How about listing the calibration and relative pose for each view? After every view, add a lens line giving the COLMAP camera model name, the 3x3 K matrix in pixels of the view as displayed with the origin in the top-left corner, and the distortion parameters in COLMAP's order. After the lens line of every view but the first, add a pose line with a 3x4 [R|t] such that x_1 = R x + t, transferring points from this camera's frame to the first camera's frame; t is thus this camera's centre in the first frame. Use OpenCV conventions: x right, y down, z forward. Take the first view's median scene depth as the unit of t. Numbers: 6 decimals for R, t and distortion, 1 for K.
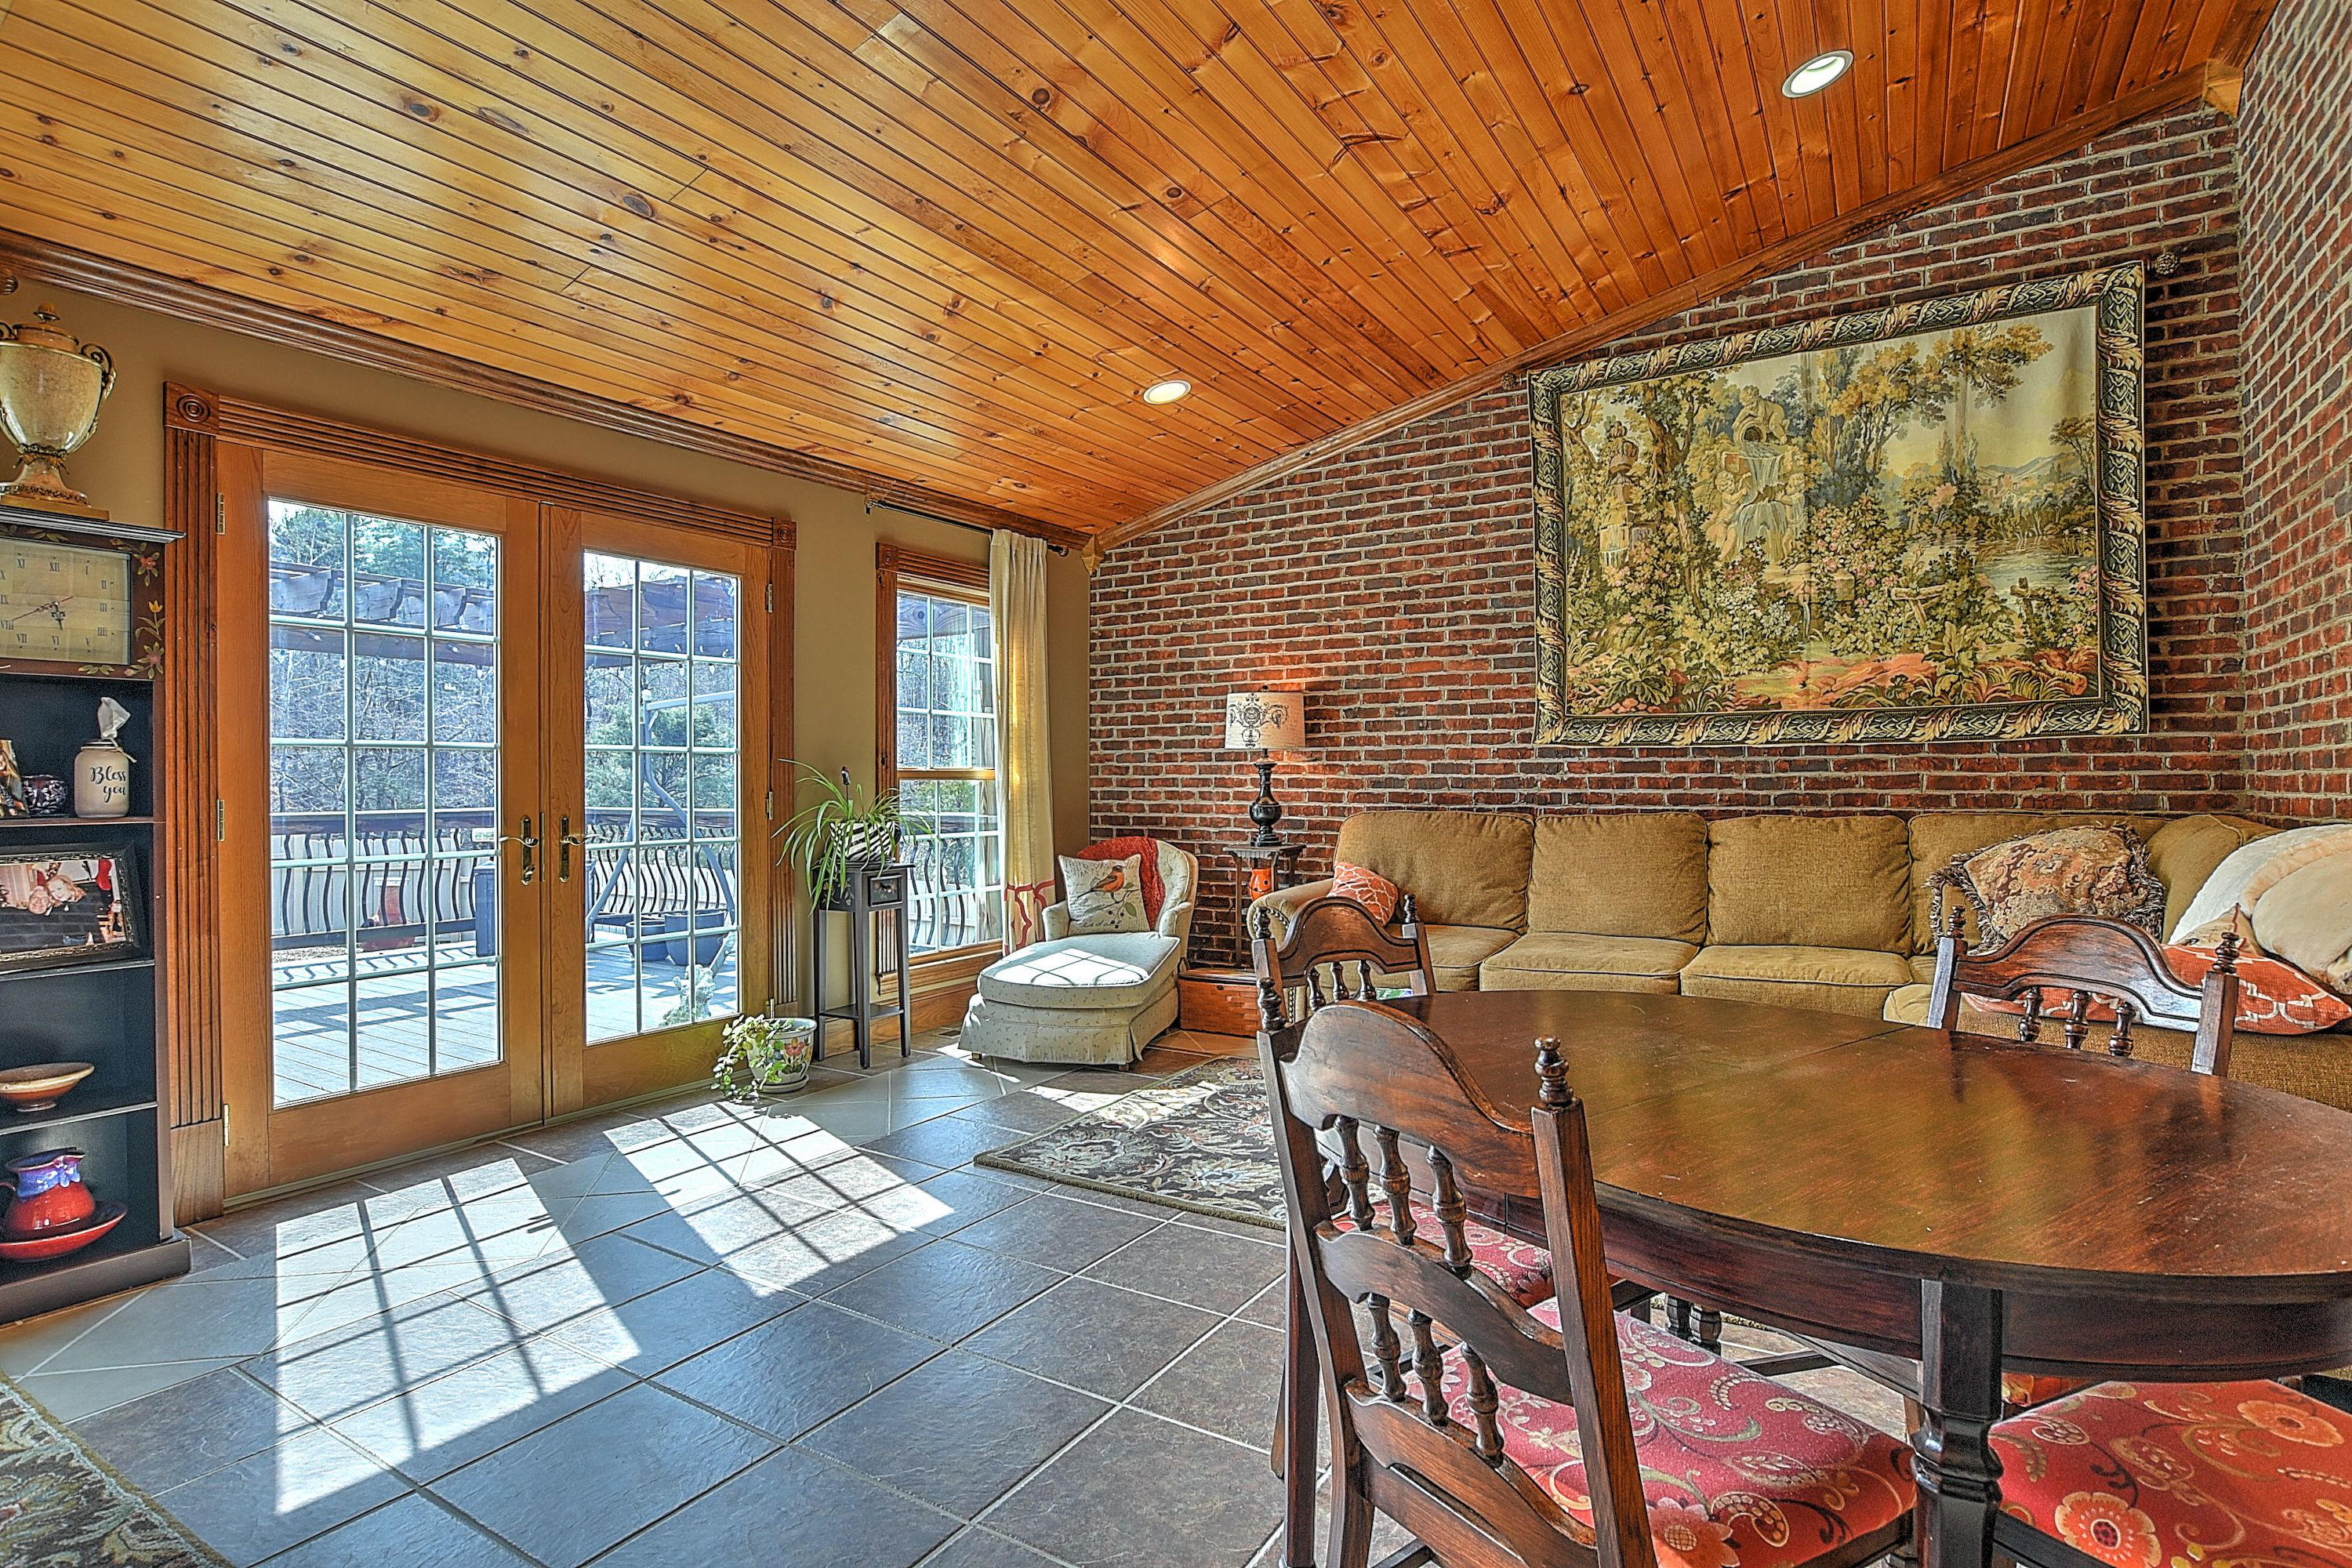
lens RADIAL K [[1177.2, 0, 1157.7], [0, 1177.2, 783.5], [0, 0, 1]] dist [-0.031195, 0.006189]
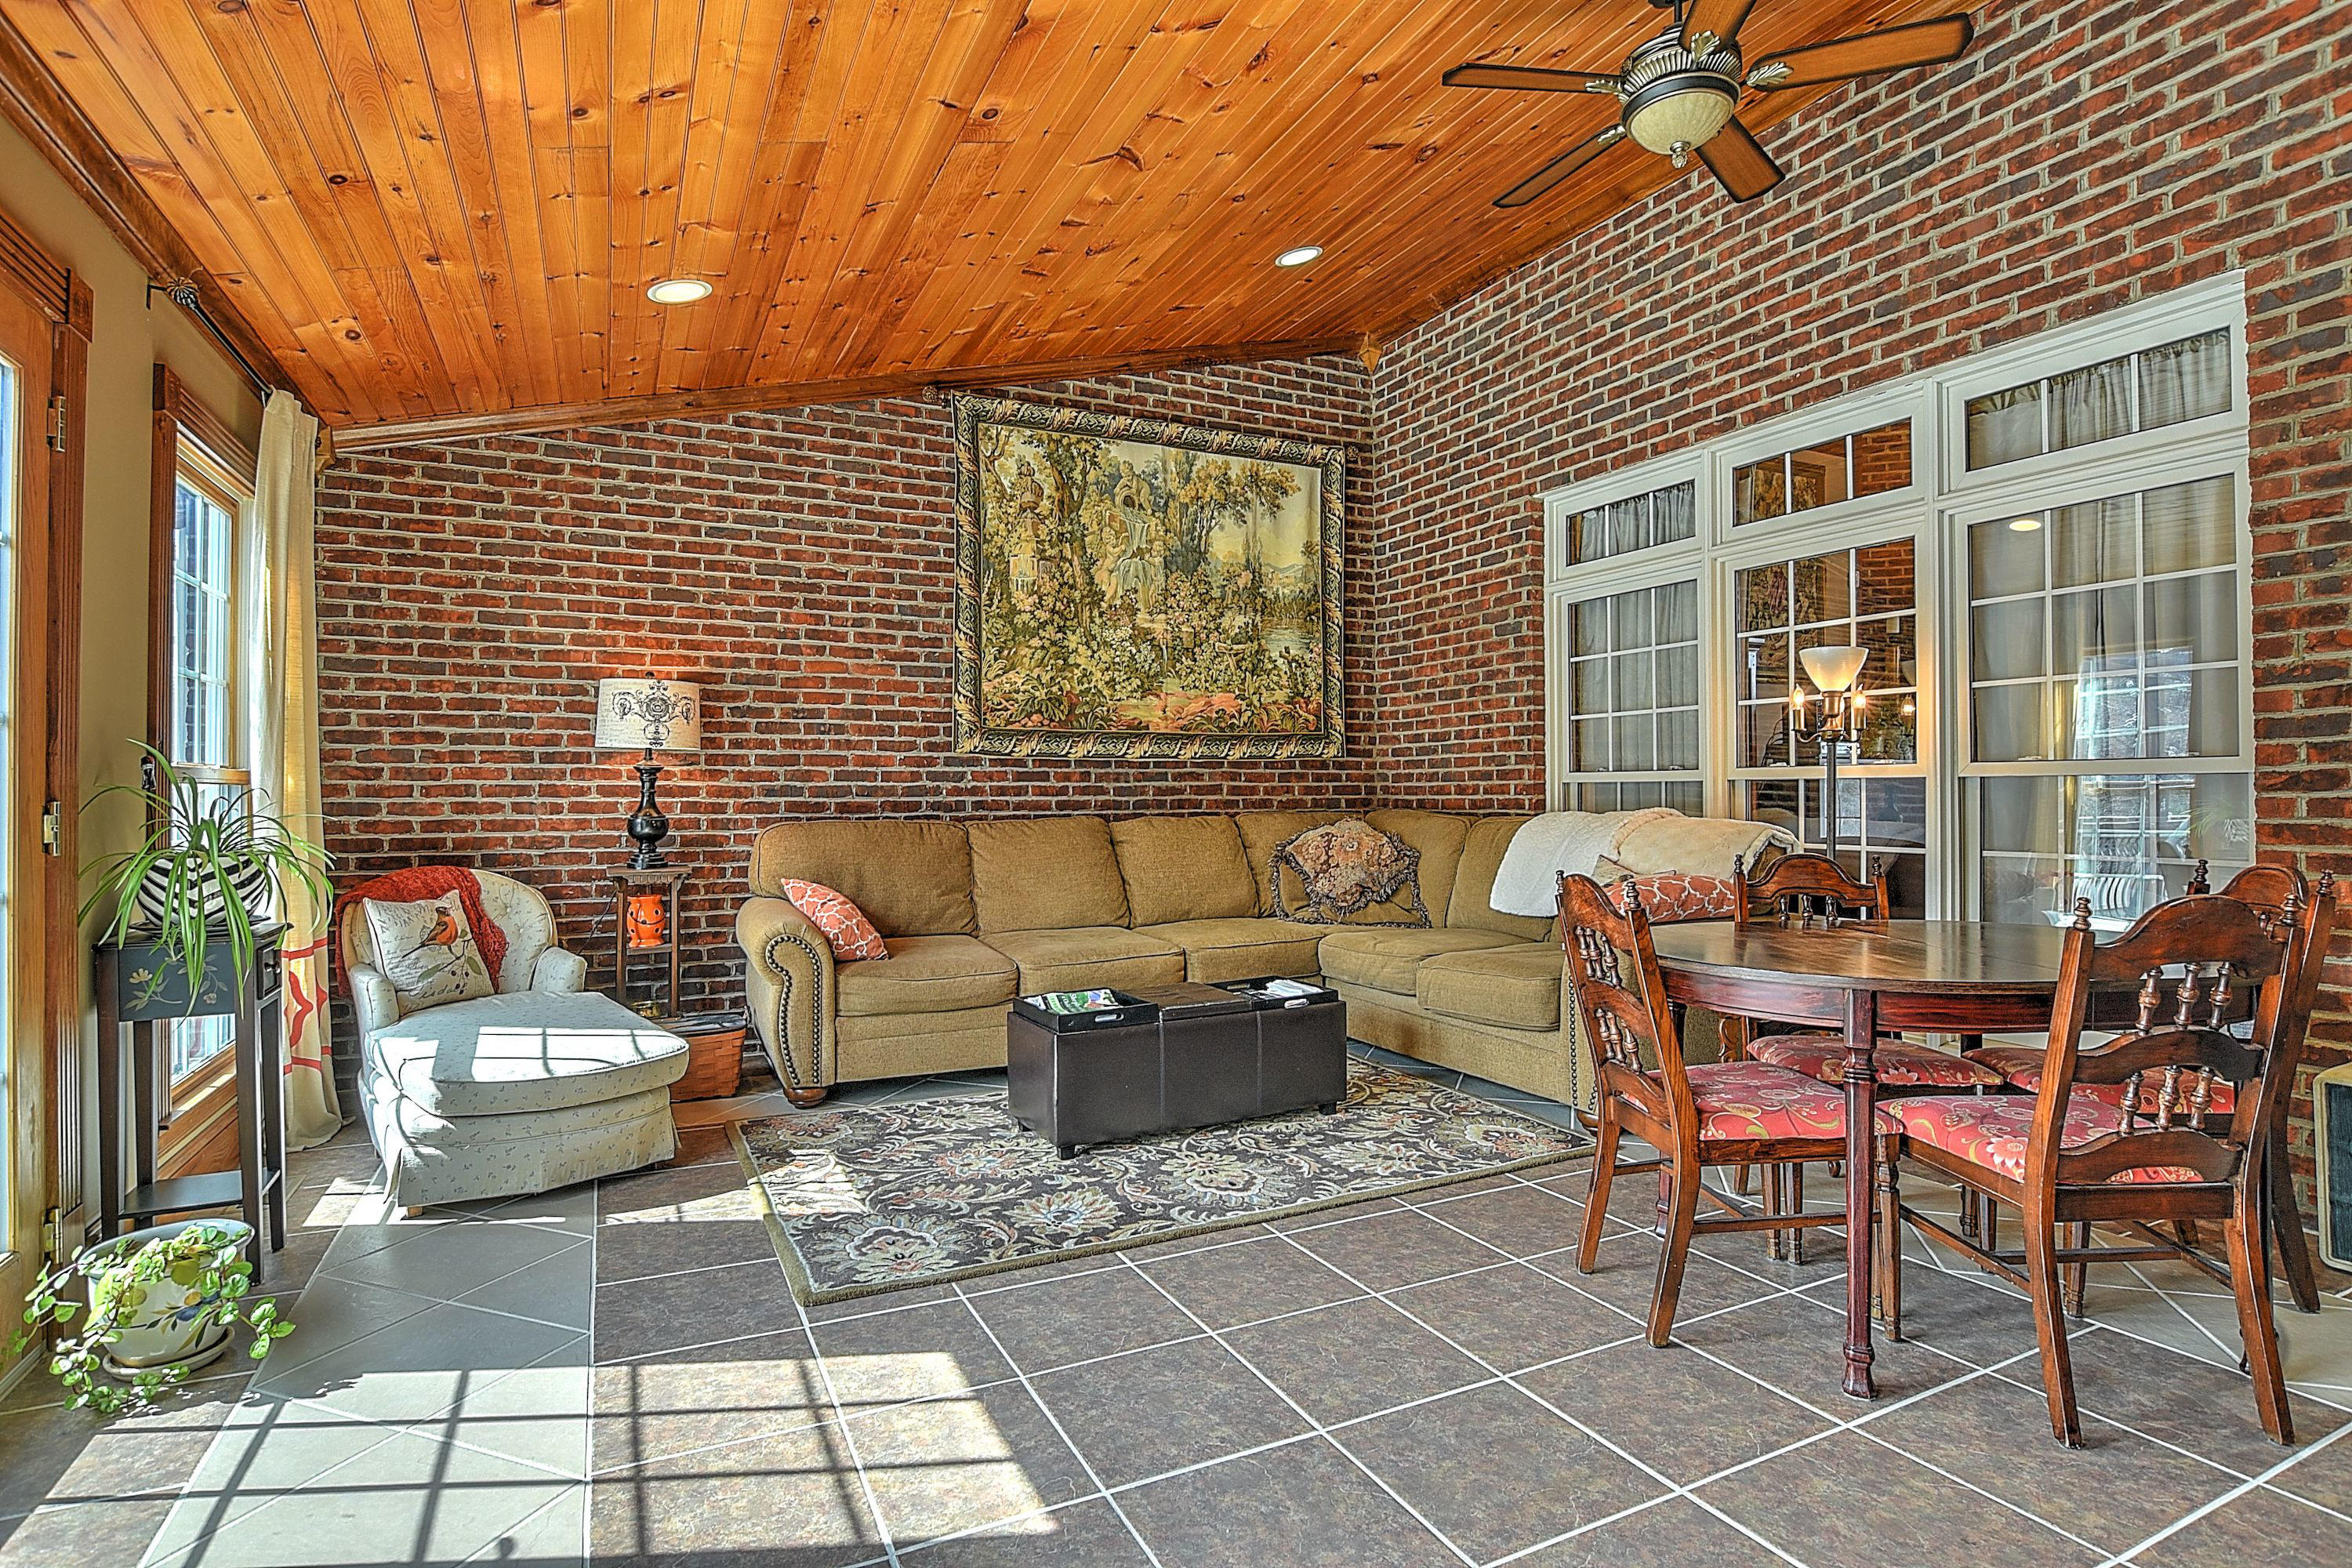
lens RADIAL K [[1177.2, 0, 1162.5], [0, 1177.2, 786.2], [0, 0, 1]] dist [-0.031195, 0.006189]
pose [[0.528834, 0.005681, 0.848706, -0.571059], [0.004178, 0.999948, -0.009297, 0.007381], [-0.848715, 0.008463, 0.528783, 0.373461]]
